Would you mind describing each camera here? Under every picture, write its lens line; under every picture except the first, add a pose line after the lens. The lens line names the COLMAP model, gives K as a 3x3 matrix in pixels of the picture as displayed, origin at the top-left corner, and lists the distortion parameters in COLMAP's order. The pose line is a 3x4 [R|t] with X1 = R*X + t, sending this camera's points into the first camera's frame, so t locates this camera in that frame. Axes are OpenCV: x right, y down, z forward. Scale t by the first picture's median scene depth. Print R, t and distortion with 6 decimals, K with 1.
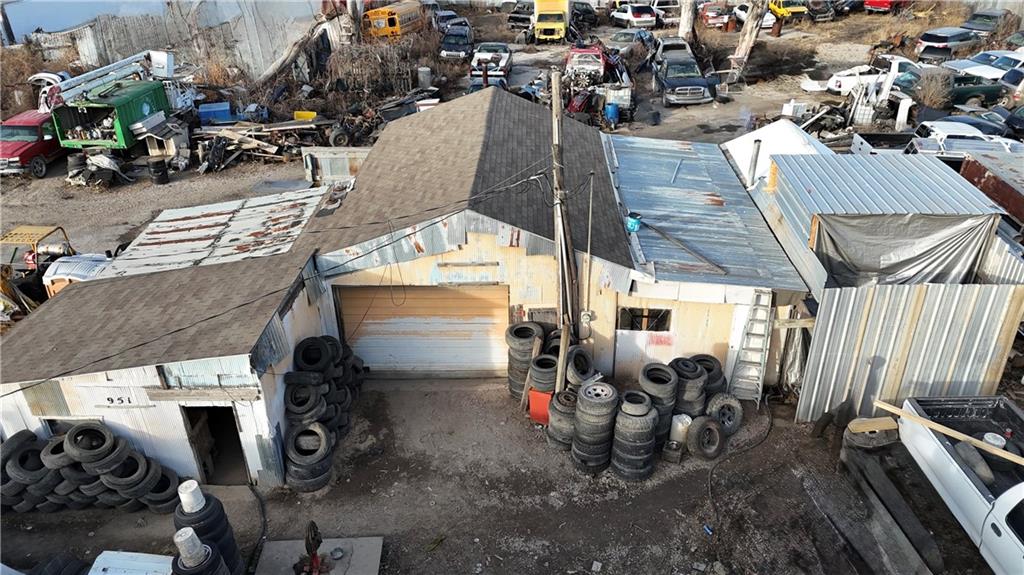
lens RADIAL K [[743.4, 0, 513.7], [0, 743.4, 284.5], [0, 0, 1]] dist [0.071158, -0.054375]
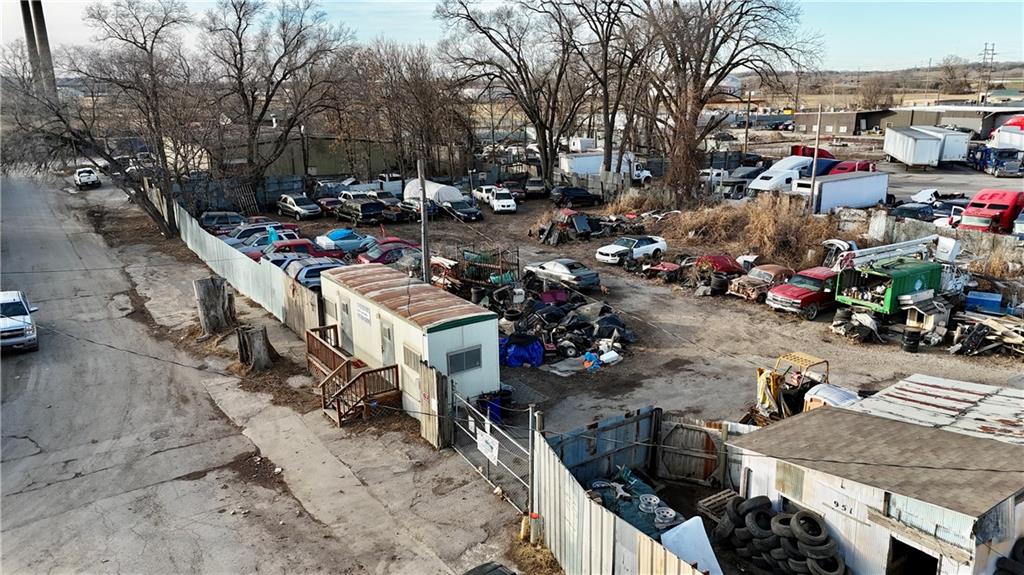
lens RADIAL K [[743.4, 0, 512.3], [0, 743.4, 282.5], [0, 0, 1]] dist [0.071158, -0.054375]
pose [[0.596489, 0.206831, -0.775514, 0.010895], [-0.375305, 0.925963, -0.041711, 0.034671], [0.709470, 0.315934, 0.629951, -0.120980]]
